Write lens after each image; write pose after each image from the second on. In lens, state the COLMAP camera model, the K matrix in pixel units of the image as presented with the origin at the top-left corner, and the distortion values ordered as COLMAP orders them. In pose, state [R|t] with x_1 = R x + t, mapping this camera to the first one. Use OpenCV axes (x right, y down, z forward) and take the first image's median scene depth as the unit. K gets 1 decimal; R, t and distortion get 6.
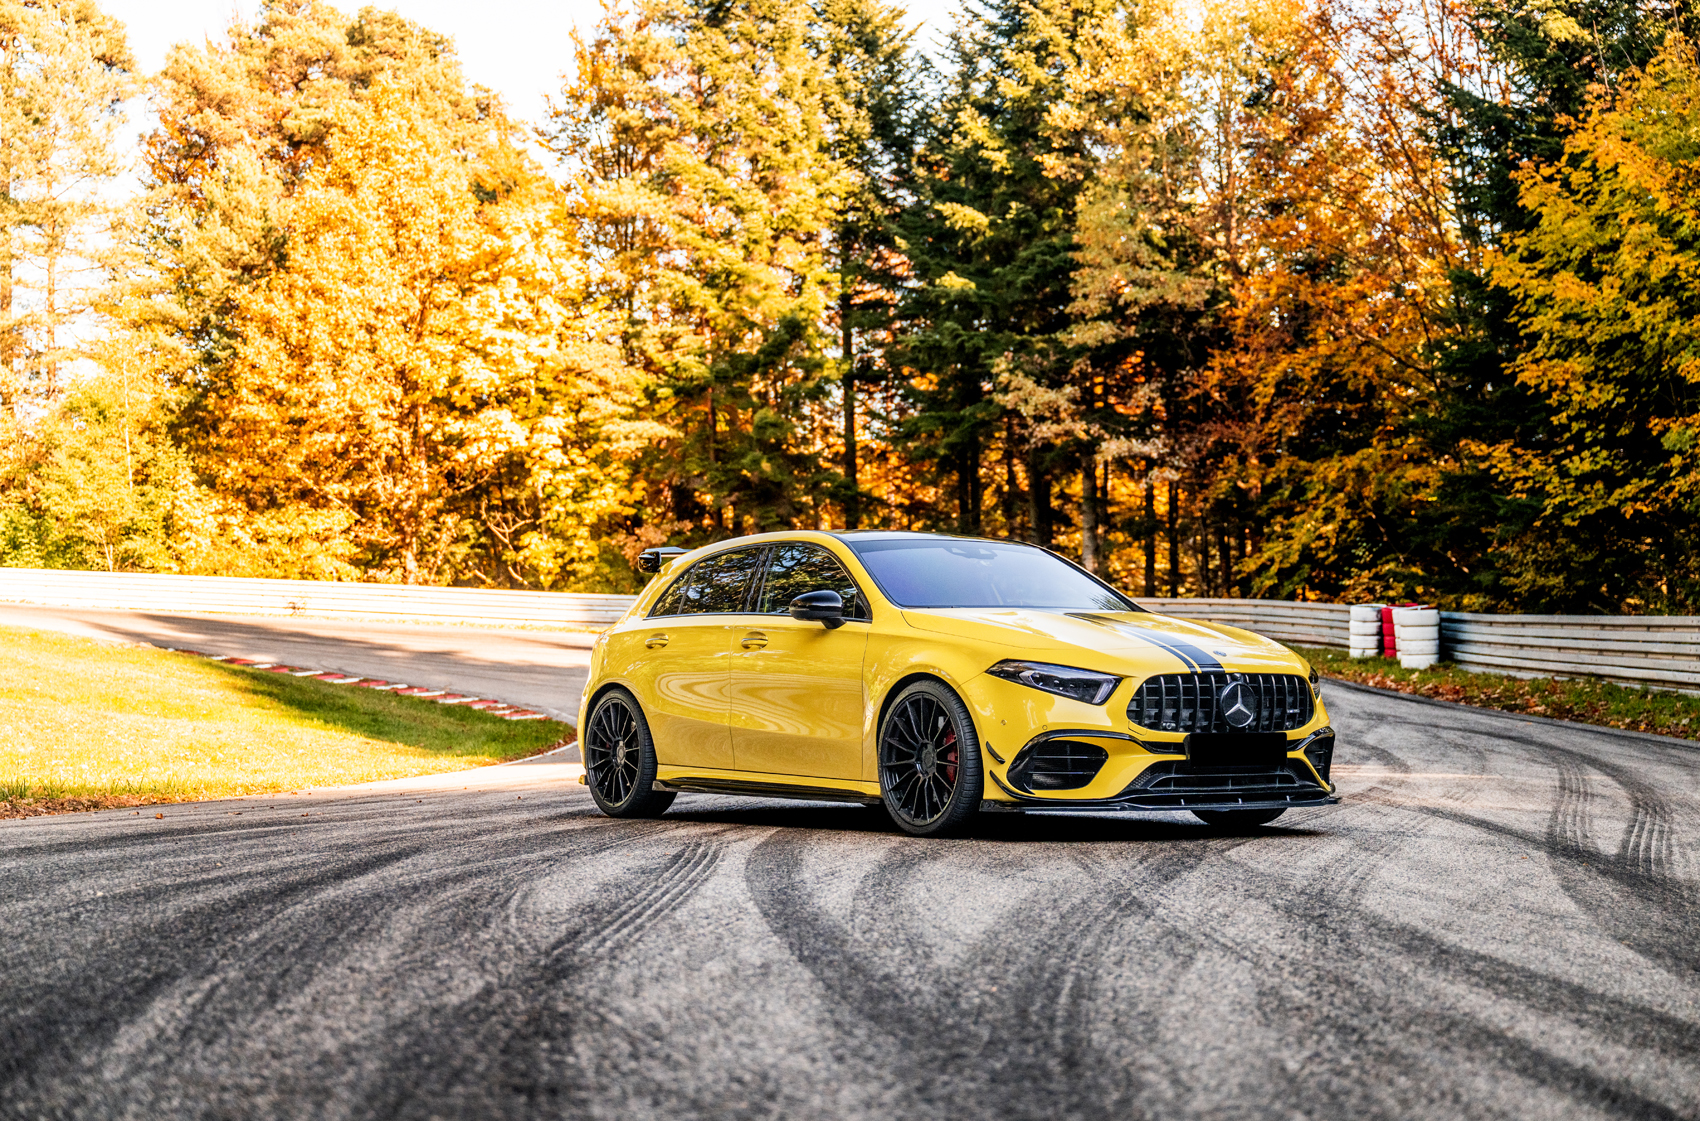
lens RADIAL K [[2520.0, 0, 850.0], [0, 2520.0, 560.5], [0, 0, 1]] dist [-0.001494, 0.003469]
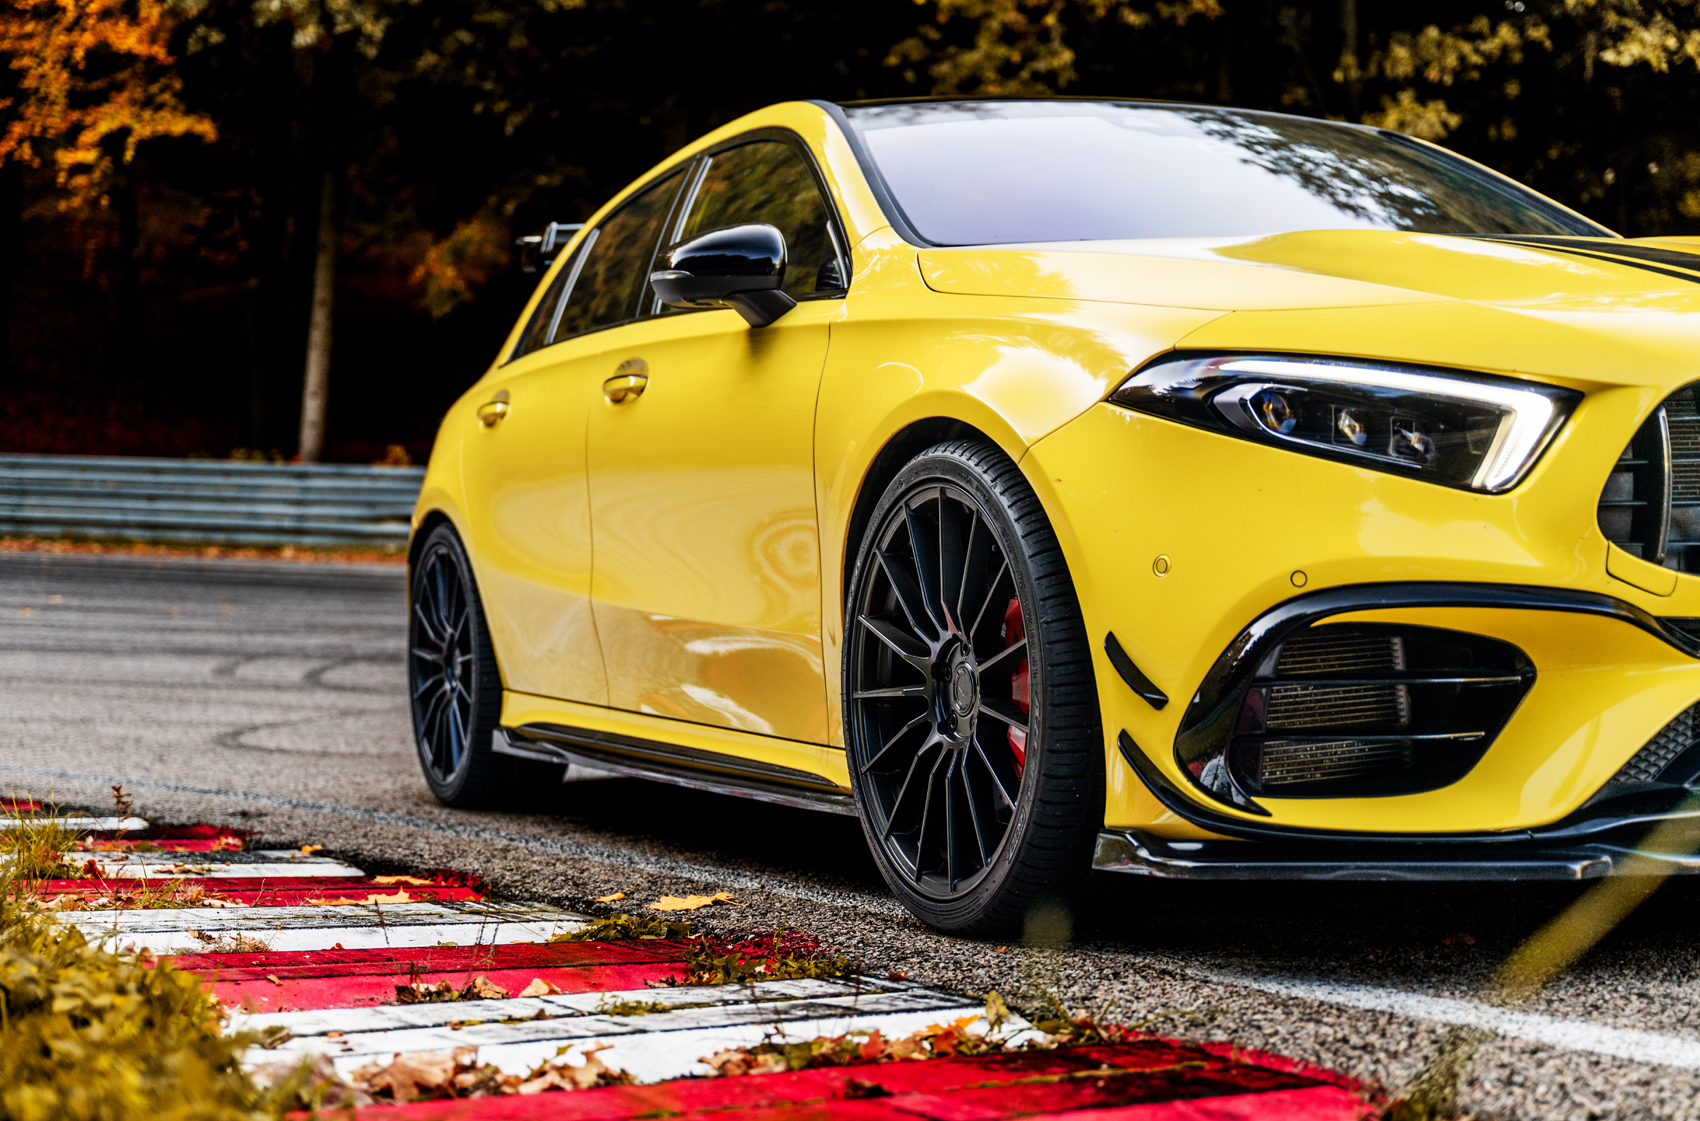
lens RADIAL K [[2610.9, 0, 850.0], [0, 2610.9, 560.5], [0, 0, 1]] dist [0.018061, 0.055653]
pose [[0.982842, -0.028968, -0.182158, 0.080077], [0.038170, 0.998155, 0.047218, 0.047768], [0.180454, -0.053361, 0.982135, 0.692983]]
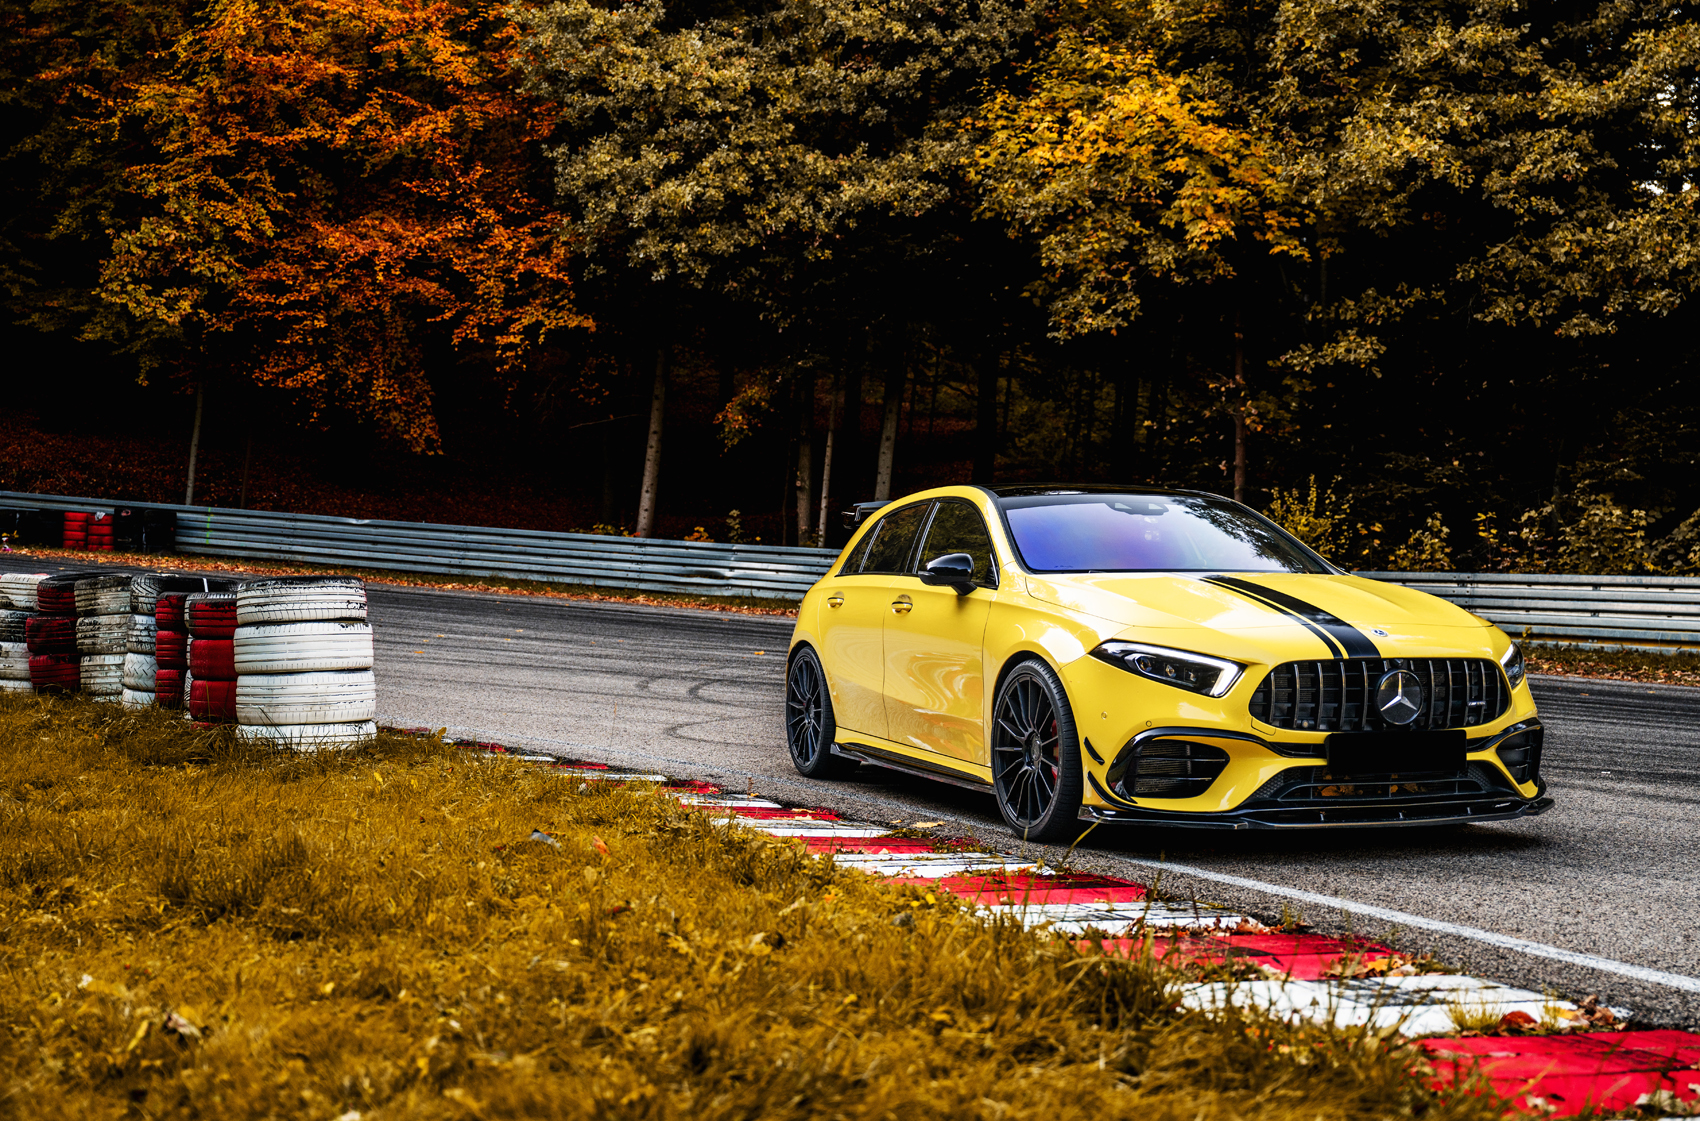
lens RADIAL K [[1850.0, 0, 850.0], [0, 1850.0, 560.5], [0, 0, 1]] dist [0.006484, -0.012157]
pose [[0.967266, 0.000079, -0.253765, 0.134715], [0.008251, 0.999461, 0.031761, -0.007508], [0.253631, -0.032816, 0.966744, 0.380561]]
